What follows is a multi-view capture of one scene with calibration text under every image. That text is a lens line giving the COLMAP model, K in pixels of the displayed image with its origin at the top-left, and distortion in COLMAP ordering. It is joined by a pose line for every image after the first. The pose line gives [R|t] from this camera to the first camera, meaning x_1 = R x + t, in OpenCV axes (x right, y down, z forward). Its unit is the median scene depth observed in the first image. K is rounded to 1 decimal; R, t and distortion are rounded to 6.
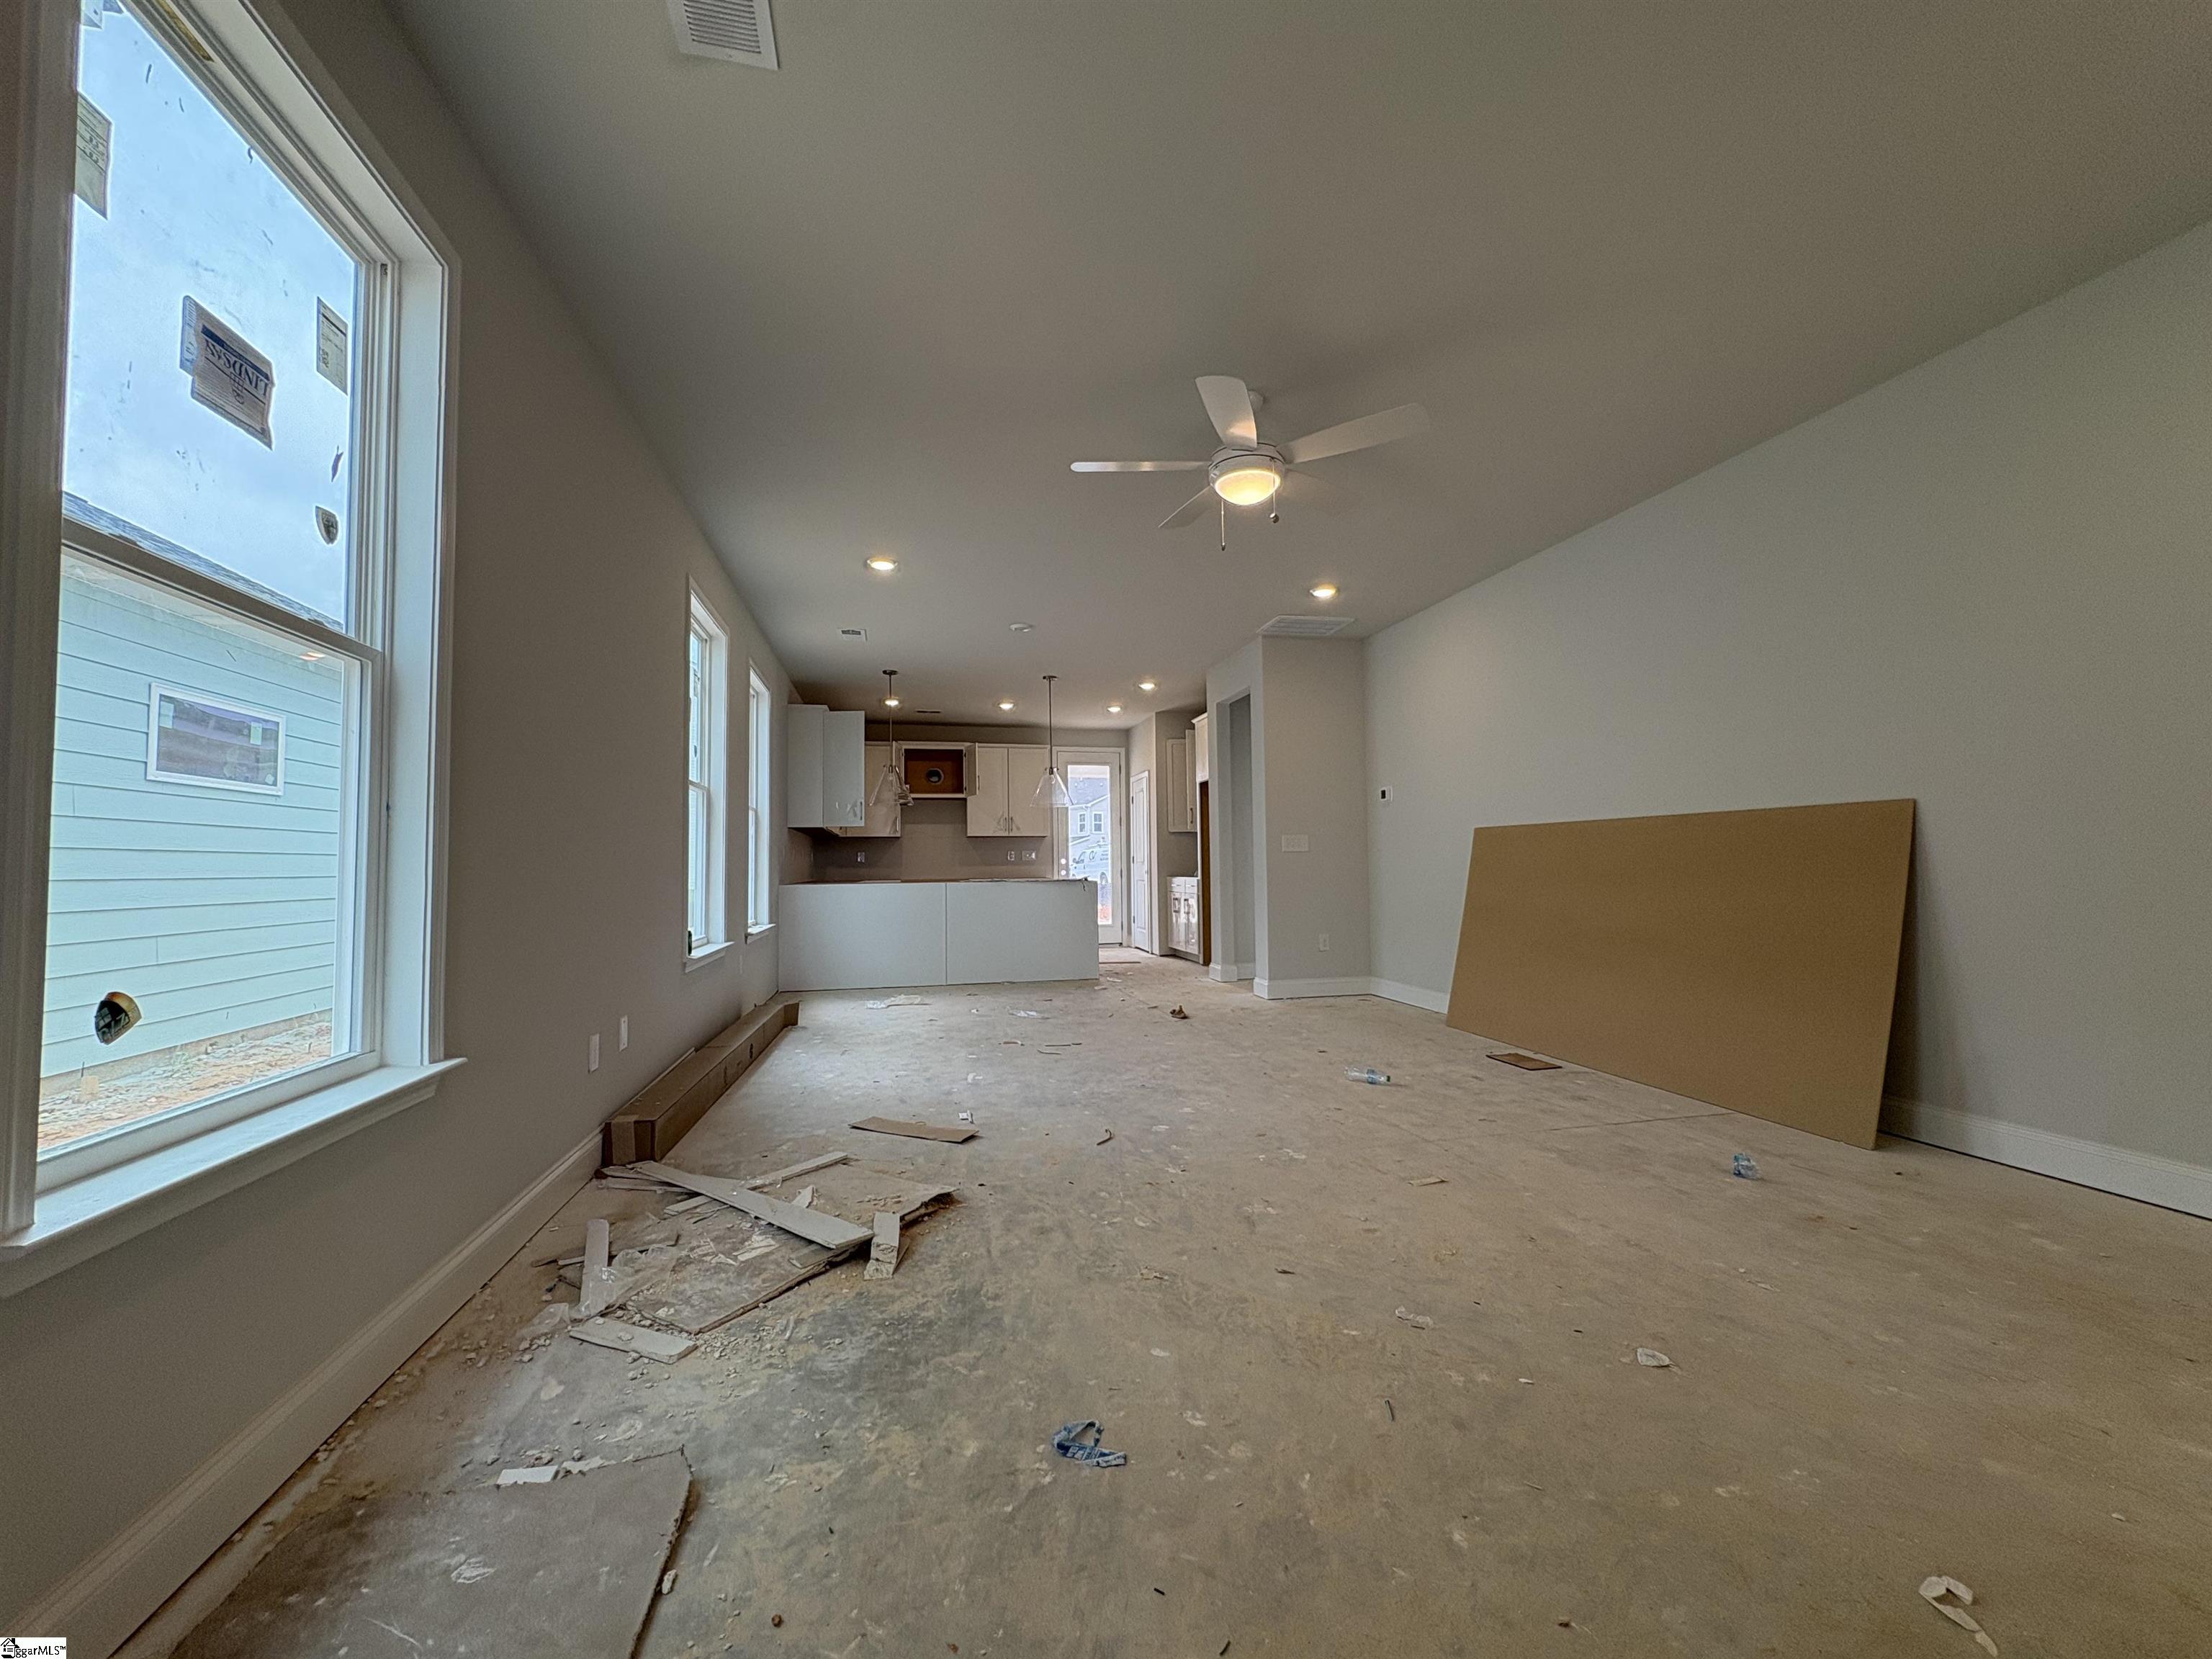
lens RADIAL K [[892.9, 0, 1106.0], [0, 892.9, 829.5], [0, 0, 1]] dist [0.000189, 0.000008]
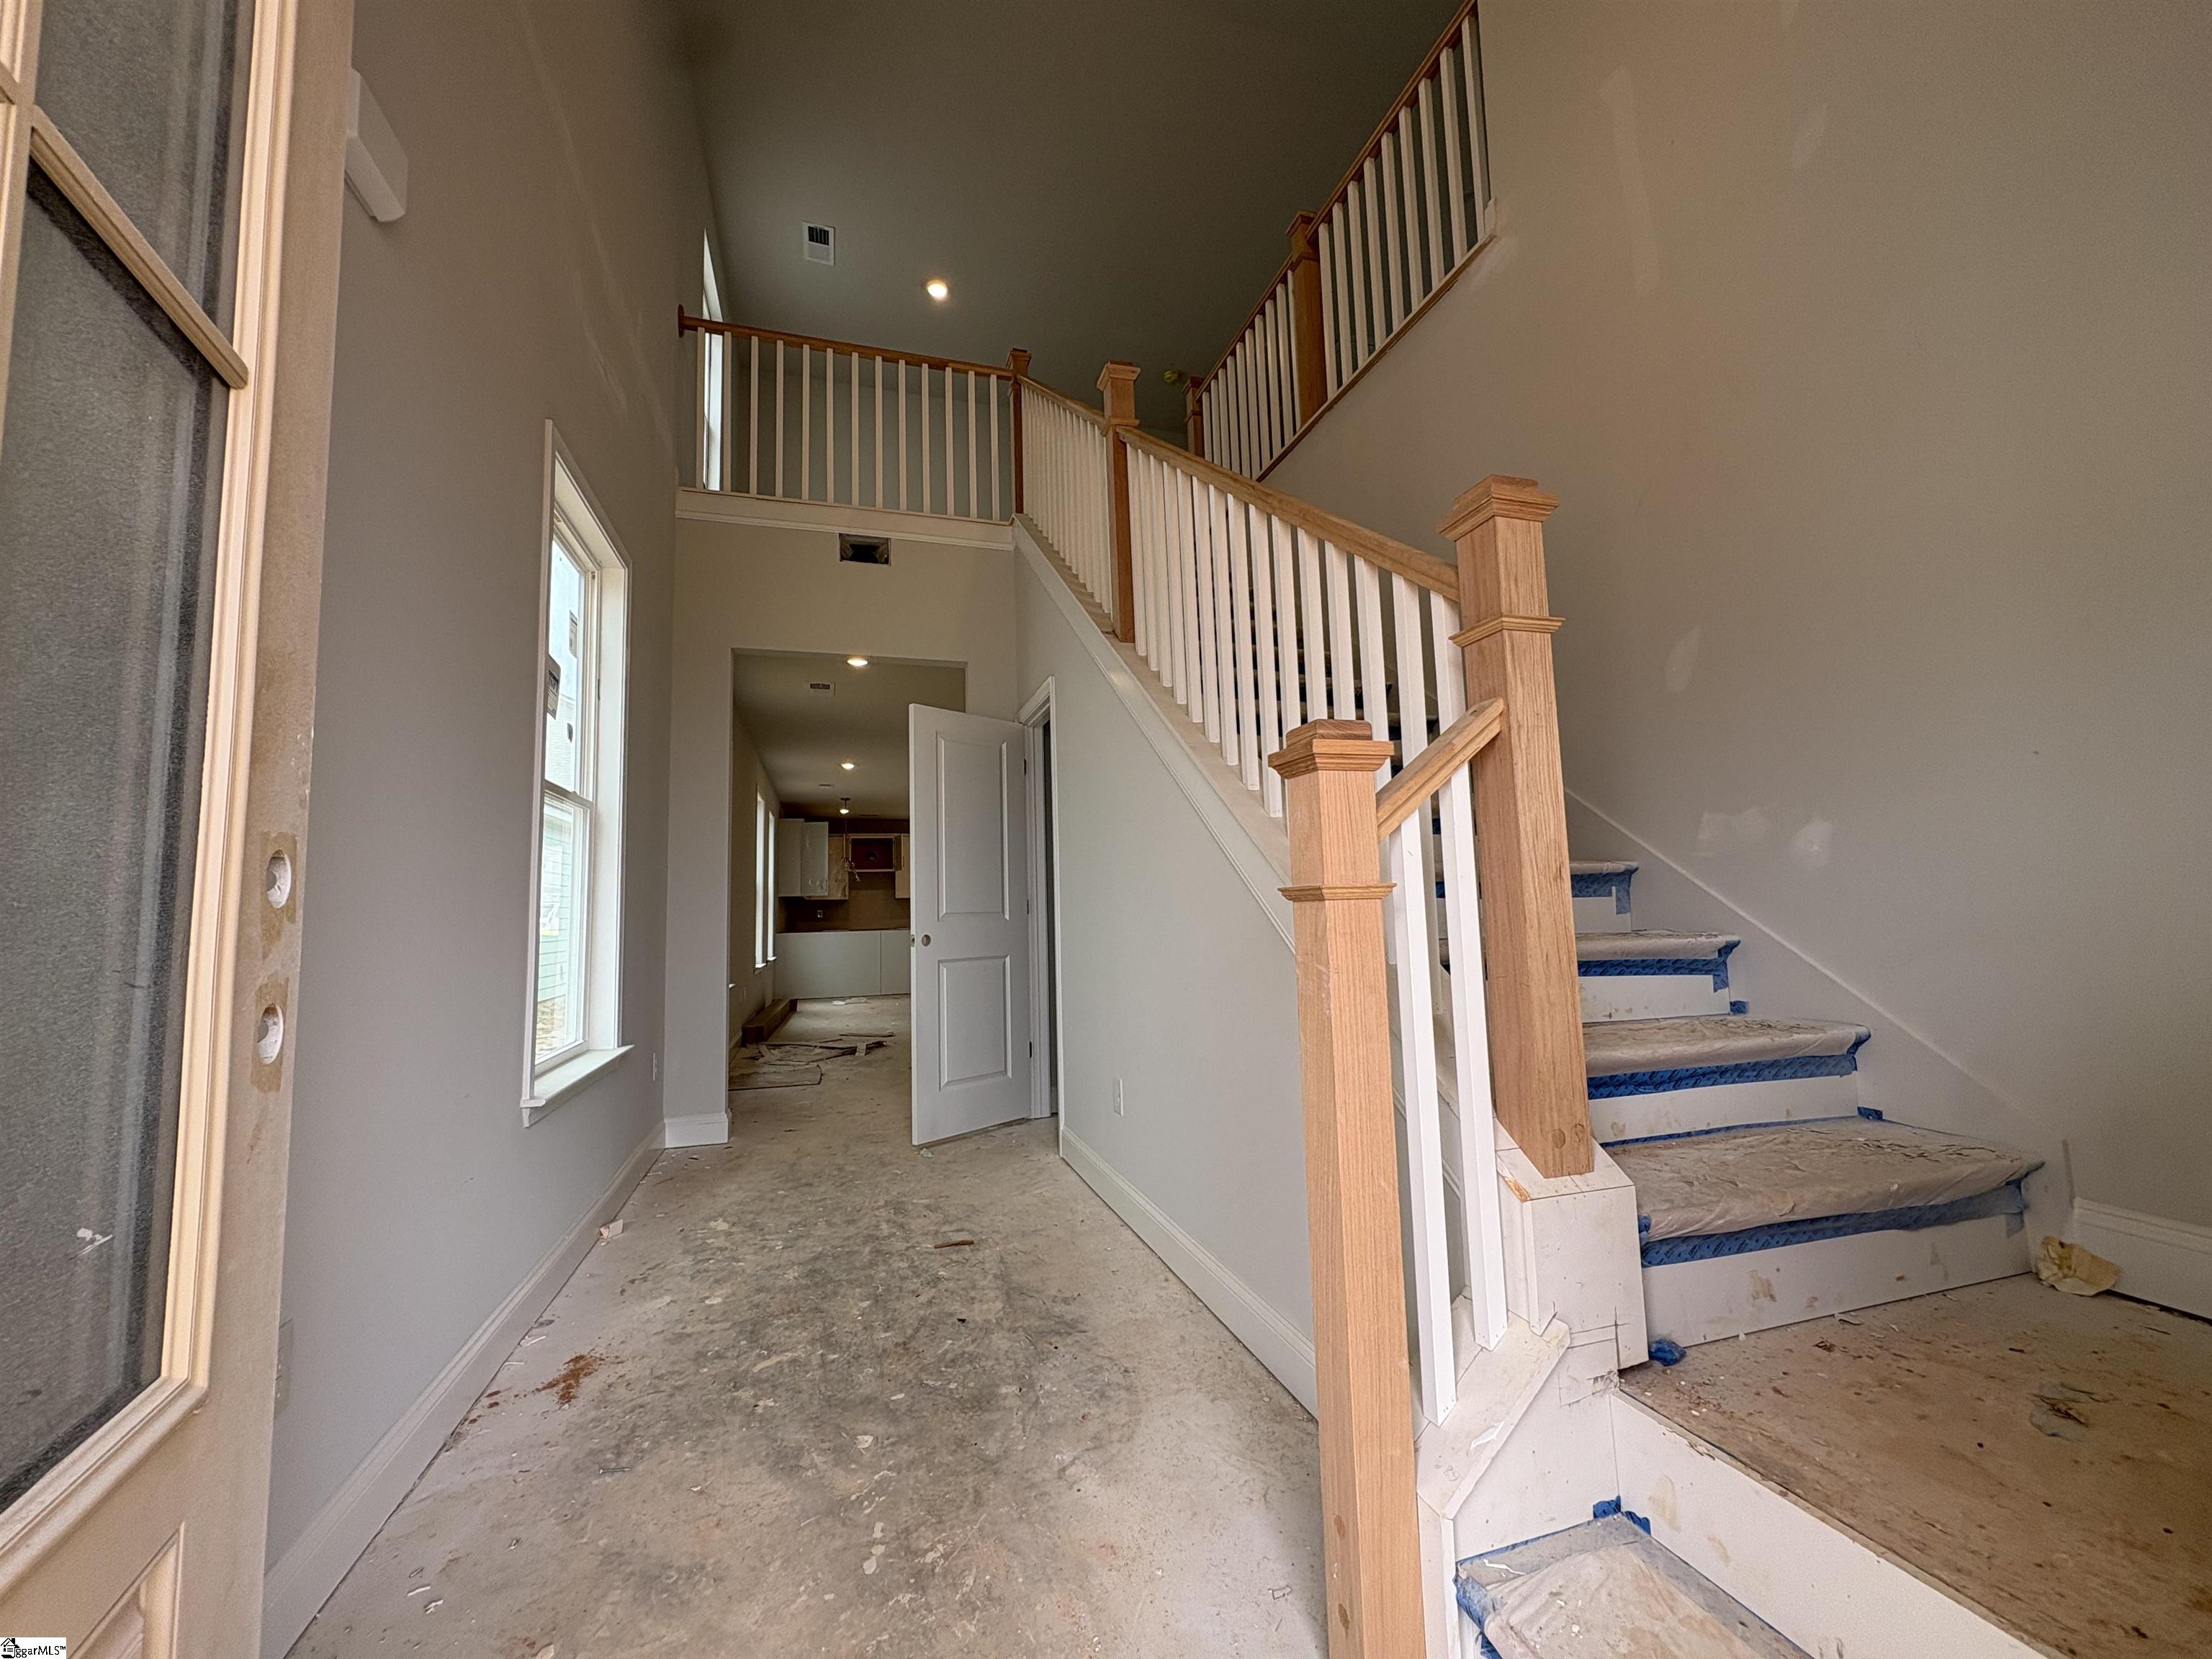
lens RADIAL K [[892.9, 0, 1106.0], [0, 892.9, 829.5], [0, 0, 1]] dist [0.000189, 0.000008]
pose [[0.997399, -0.004827, 0.071915, 0.082016], [0.008770, 0.998469, -0.054623, -0.022845], [-0.071541, 0.055112, 0.995914, -0.474391]]
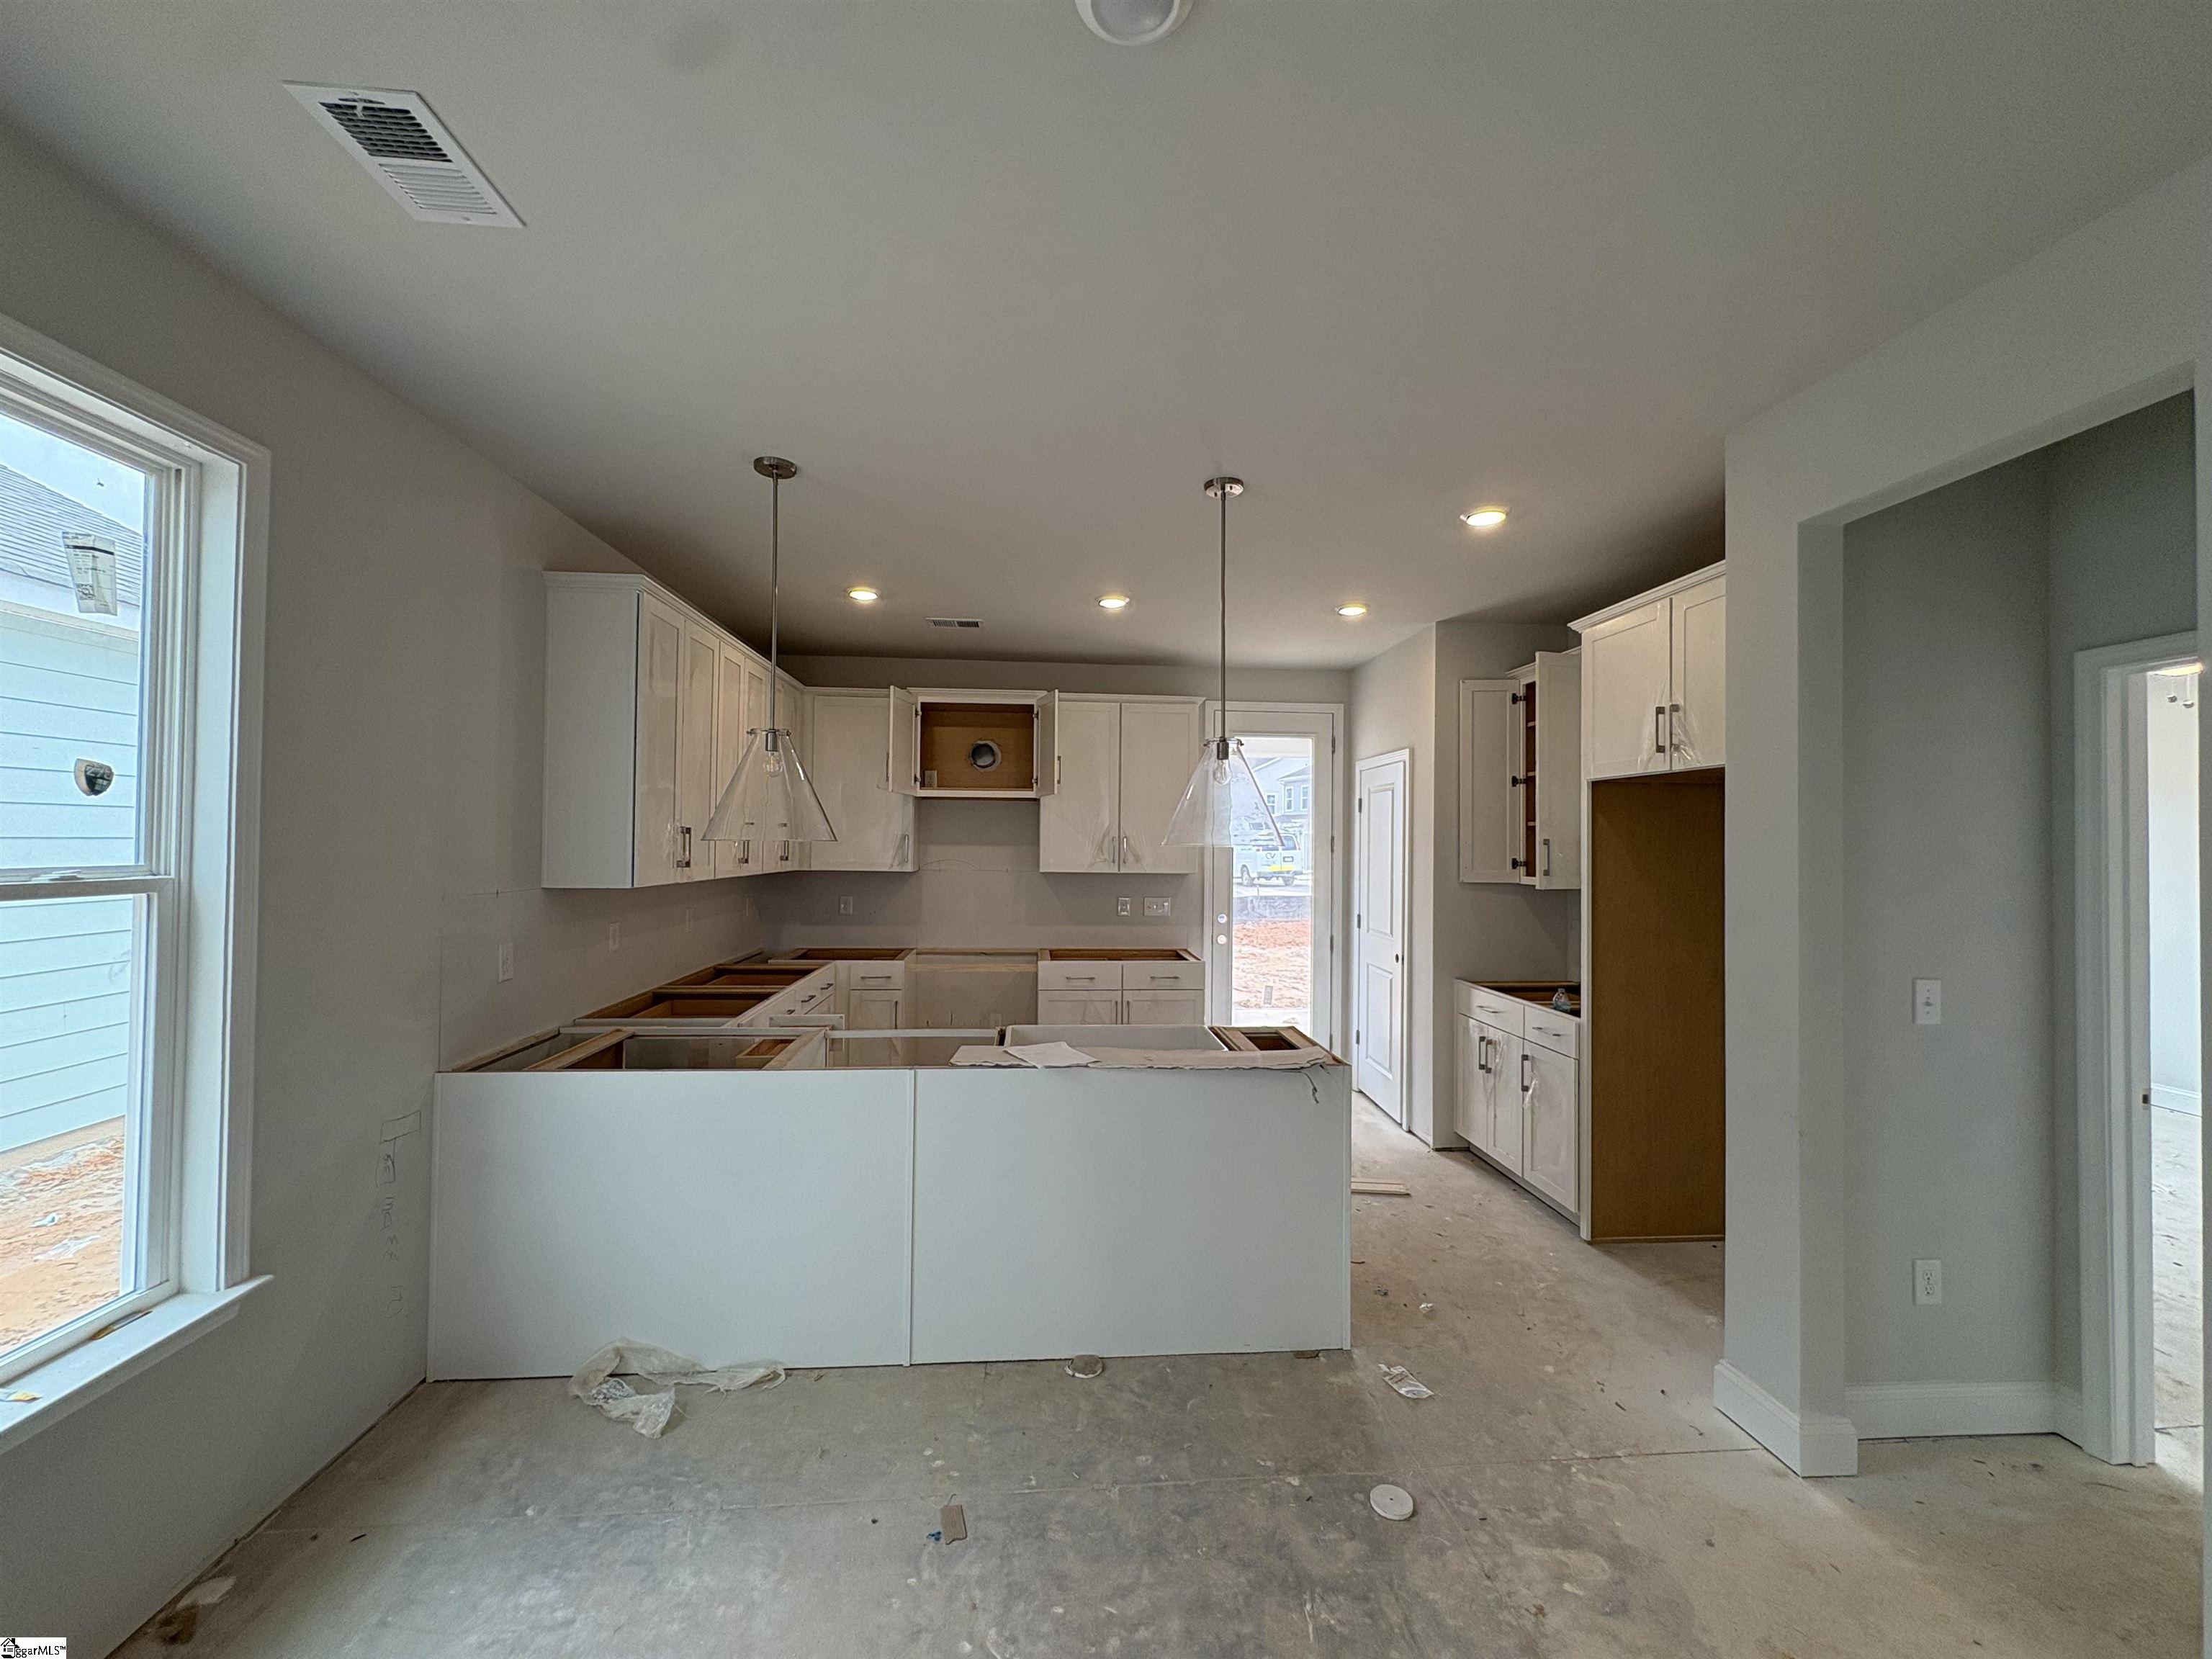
lens RADIAL K [[892.9, 0, 1106.0], [0, 892.9, 829.5], [0, 0, 1]] dist [0.000189, 0.000008]
pose [[0.989142, 0.021262, -0.145414, -0.043095], [-0.017285, 0.999443, 0.028554, -0.033693], [0.145940, -0.025730, 0.988959, 0.504173]]
